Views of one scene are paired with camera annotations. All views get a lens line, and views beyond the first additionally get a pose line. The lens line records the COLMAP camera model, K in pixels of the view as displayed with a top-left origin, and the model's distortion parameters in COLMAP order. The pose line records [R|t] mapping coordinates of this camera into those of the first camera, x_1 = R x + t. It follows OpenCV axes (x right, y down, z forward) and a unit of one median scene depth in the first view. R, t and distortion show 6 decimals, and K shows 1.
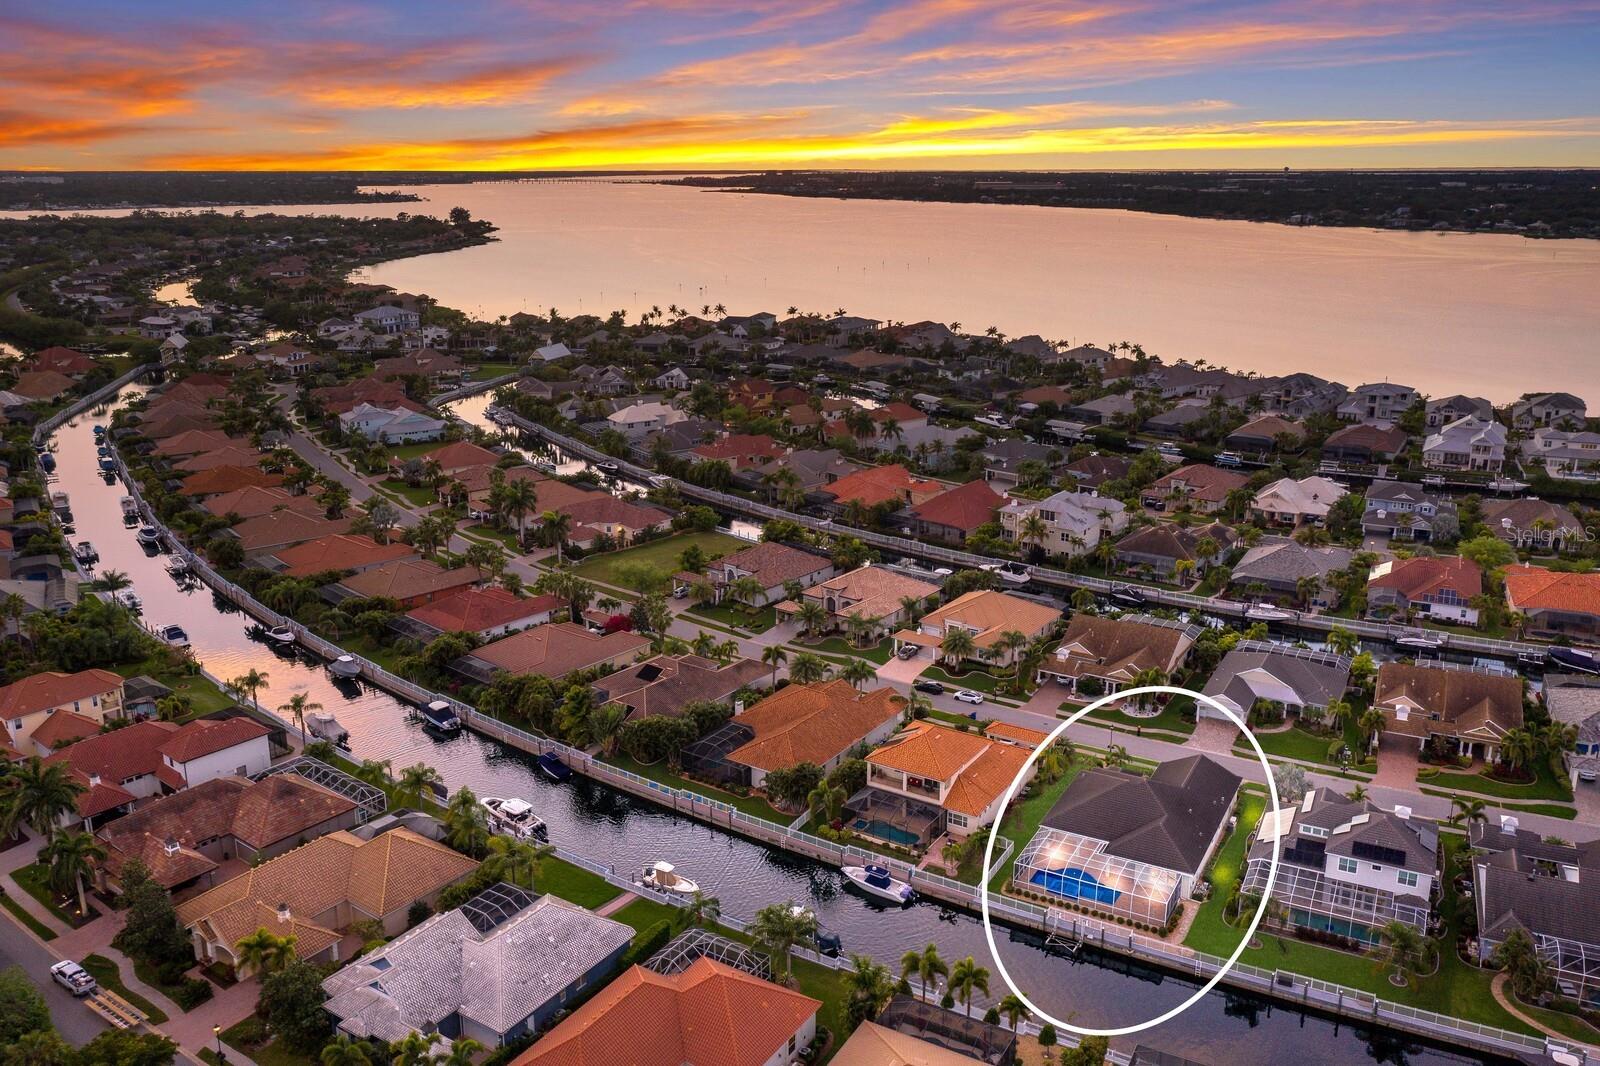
lens RADIAL K [[1281.8, 0, 781.2], [0, 1281.8, 533.9], [0, 0, 1]] dist [0.001314, 0.012006]
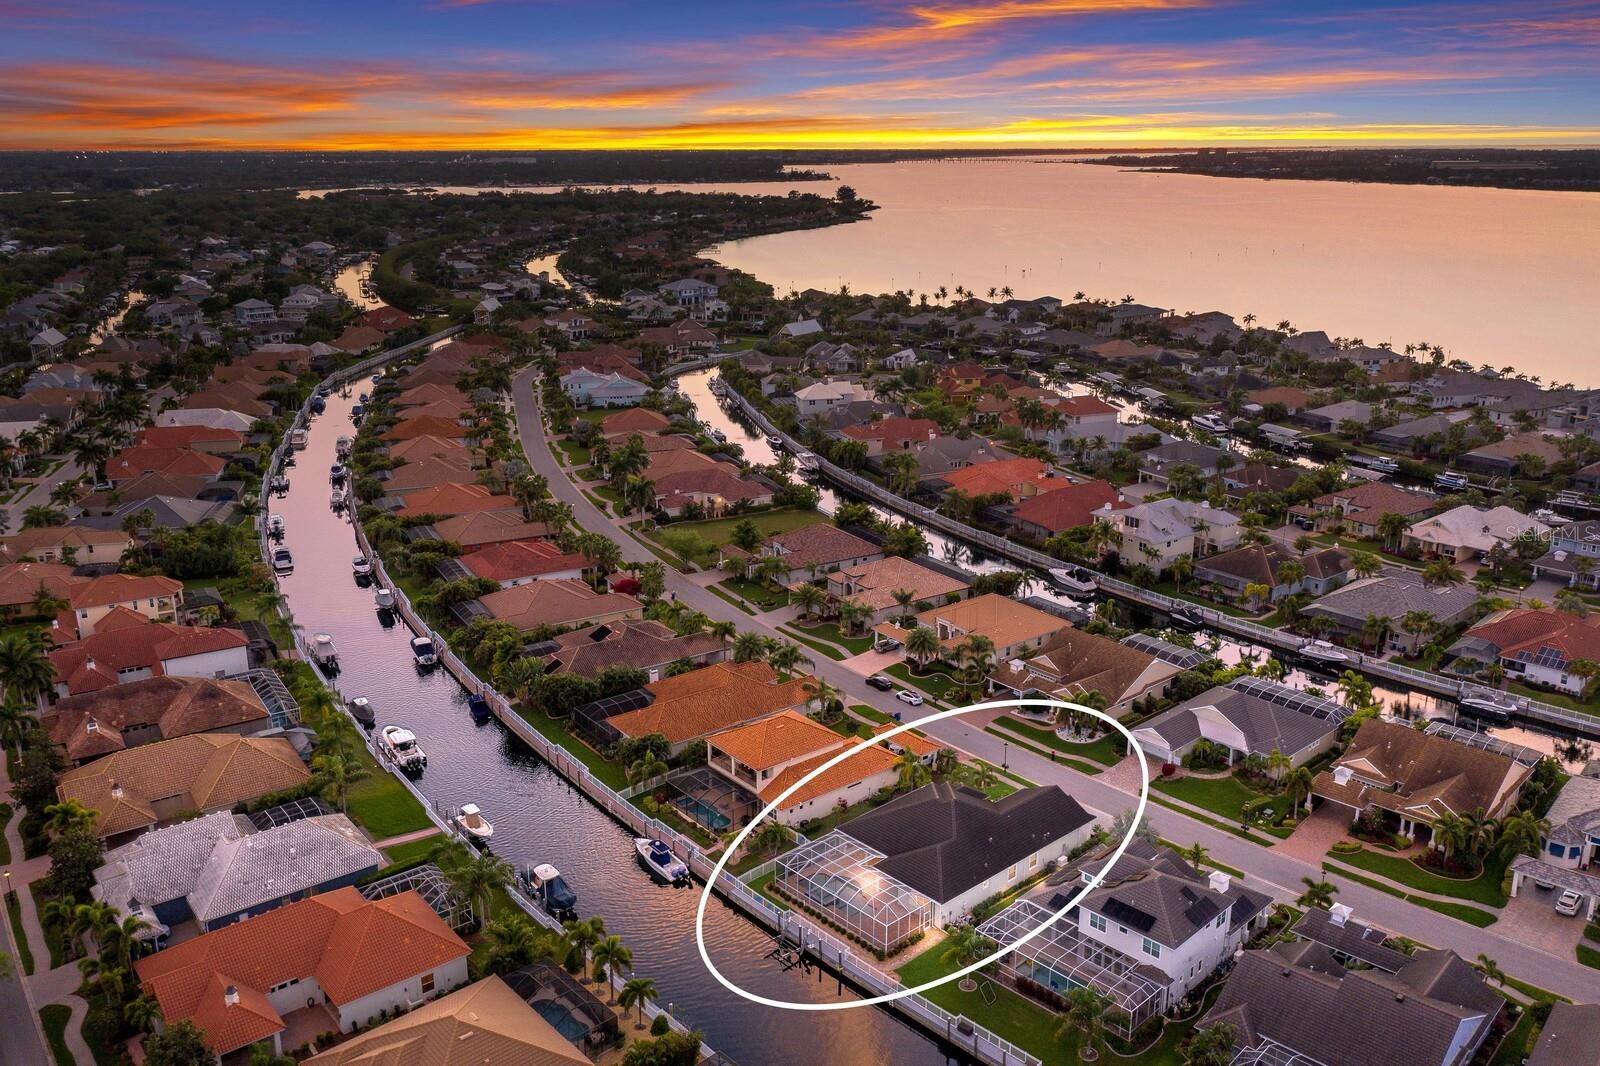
lens RADIAL K [[1281.8, 0, 781.2], [0, 1281.8, 533.9], [0, 0, 1]] dist [0.001314, 0.012006]
pose [[0.947003, 0.090067, -0.308340, 0.254934], [-0.085450, 0.995936, 0.028472, -0.010824], [0.309651, -0.000615, 0.950850, 0.038741]]
